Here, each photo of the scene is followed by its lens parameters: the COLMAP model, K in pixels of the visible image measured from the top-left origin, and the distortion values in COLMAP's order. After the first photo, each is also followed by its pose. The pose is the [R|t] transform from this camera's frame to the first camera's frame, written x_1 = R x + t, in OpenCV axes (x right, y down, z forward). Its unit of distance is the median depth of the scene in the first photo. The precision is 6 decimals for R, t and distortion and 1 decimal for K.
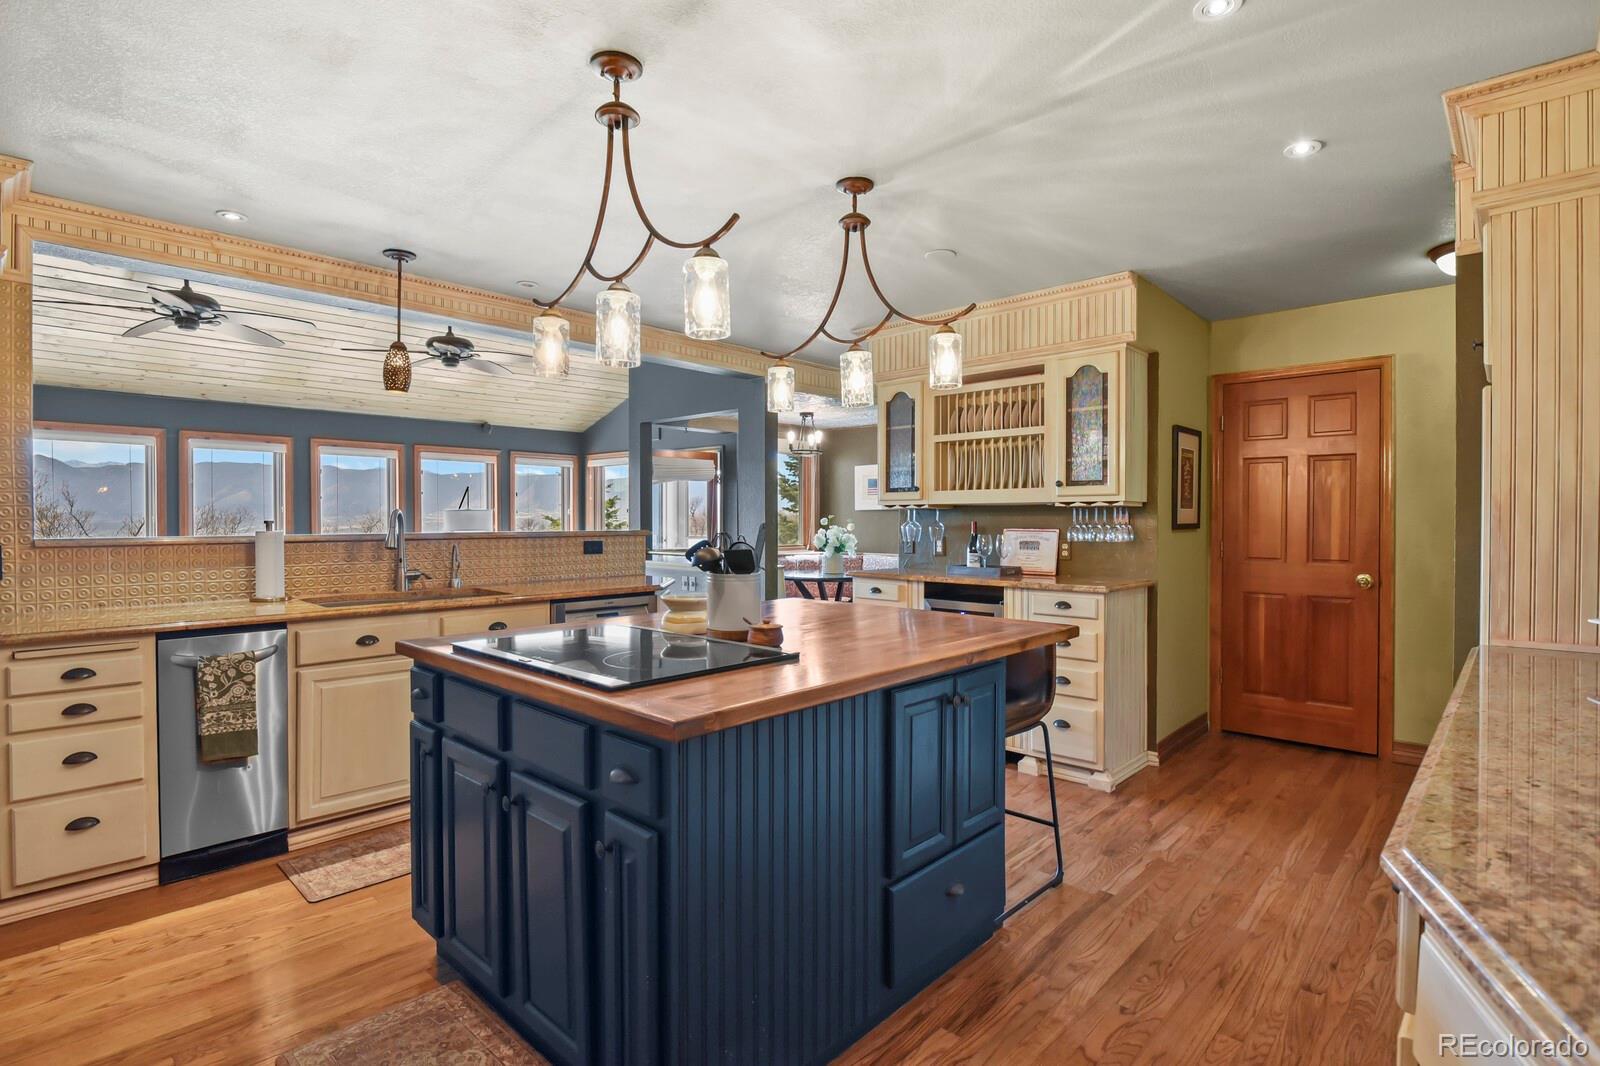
lens RADIAL K [[778.8, 0, 807.1], [0, 778.8, 528.3], [0, 0, 1]] dist [-0.001190, -0.006203]
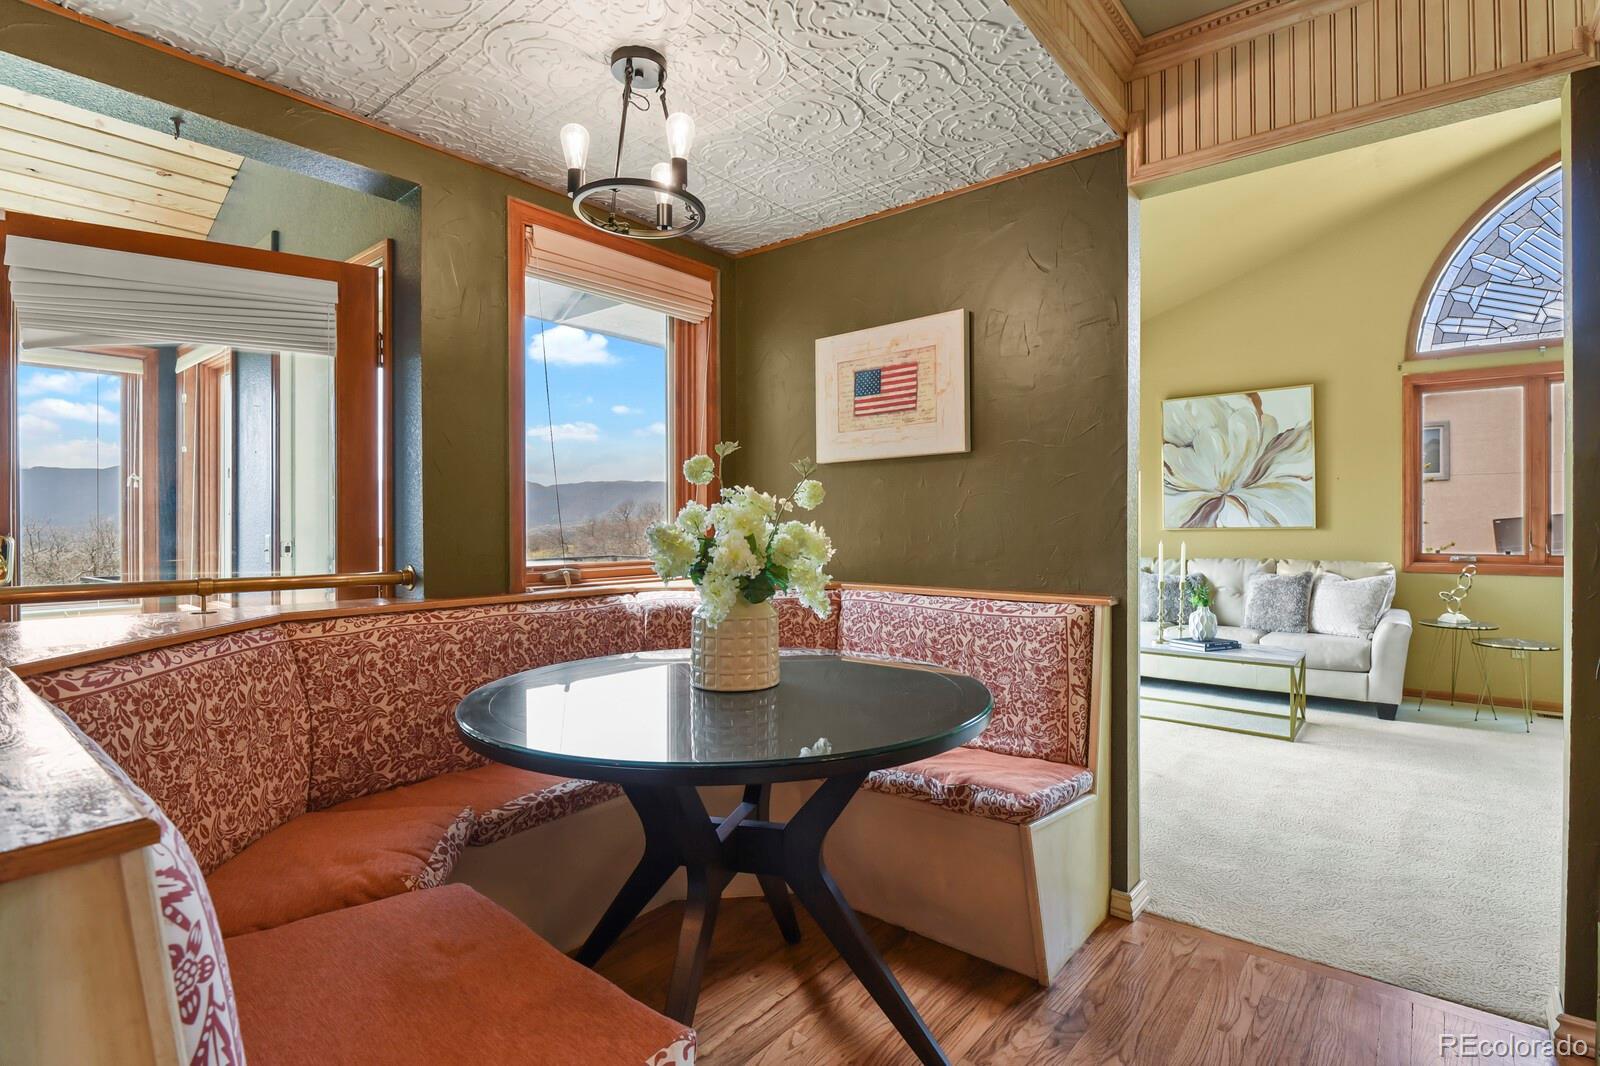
lens RADIAL K [[778.8, 0, 807.1], [0, 778.8, 528.3], [0, 0, 1]] dist [-0.001190, -0.006203]
pose [[0.997769, 0.000039, 0.066762, 0.036740], [0.000045, 0.999999, -0.001260, 0.009366], [-0.066762, 0.001260, 0.997768, 0.712442]]
